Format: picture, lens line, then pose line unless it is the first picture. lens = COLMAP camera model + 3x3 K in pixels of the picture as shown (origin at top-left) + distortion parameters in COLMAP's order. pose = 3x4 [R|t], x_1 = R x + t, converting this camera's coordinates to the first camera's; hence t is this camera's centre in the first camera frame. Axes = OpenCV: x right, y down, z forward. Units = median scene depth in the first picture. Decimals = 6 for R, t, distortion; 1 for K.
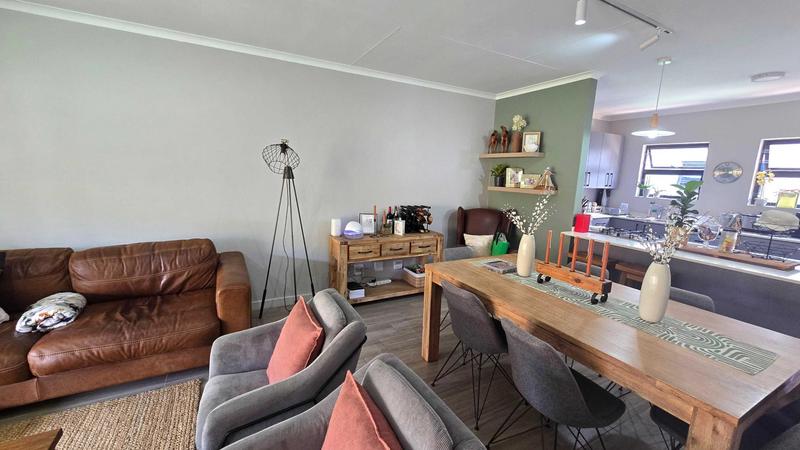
lens RADIAL K [[327.1, 0, 400.0], [0, 327.1, 225.0], [0, 0, 1]] dist [0.000512, -0.000114]
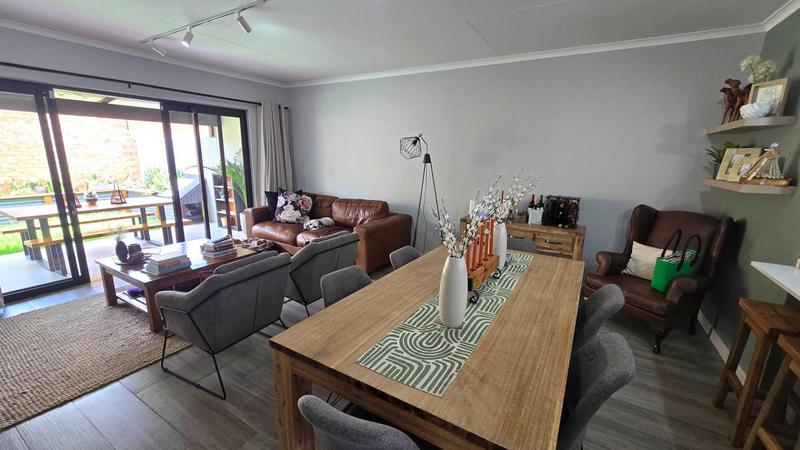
lens RADIAL K [[327.1, 0, 400.0], [0, 327.1, 225.0], [0, 0, 1]] dist [0.000512, -0.000114]
pose [[0.507907, 0.159750, -0.846470, 0.589692], [-0.137585, 0.985083, 0.103355, -0.013755], [0.850353, 0.063967, 0.522309, 0.185093]]
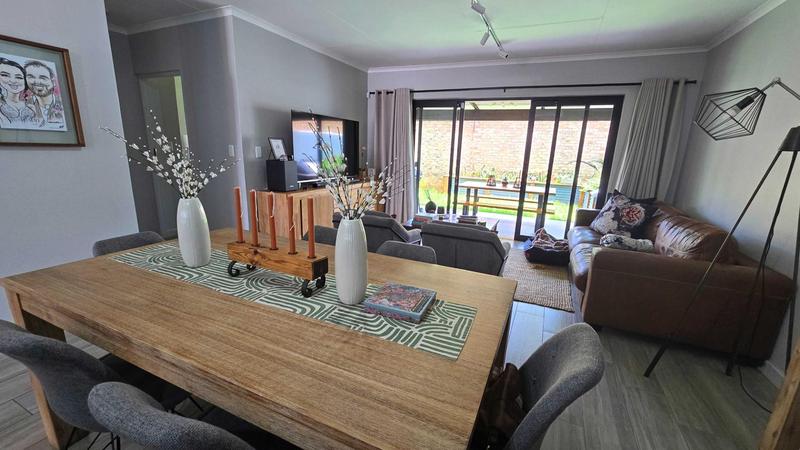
lens RADIAL K [[327.1, 0, 400.0], [0, 327.1, 225.0], [0, 0, 1]] dist [0.000512, -0.000114]
pose [[-0.799768, 0.072539, -0.595911, 0.365479], [-0.152859, 0.935344, 0.319009, -0.076567], [0.580522, 0.346223, -0.736969, 0.827170]]
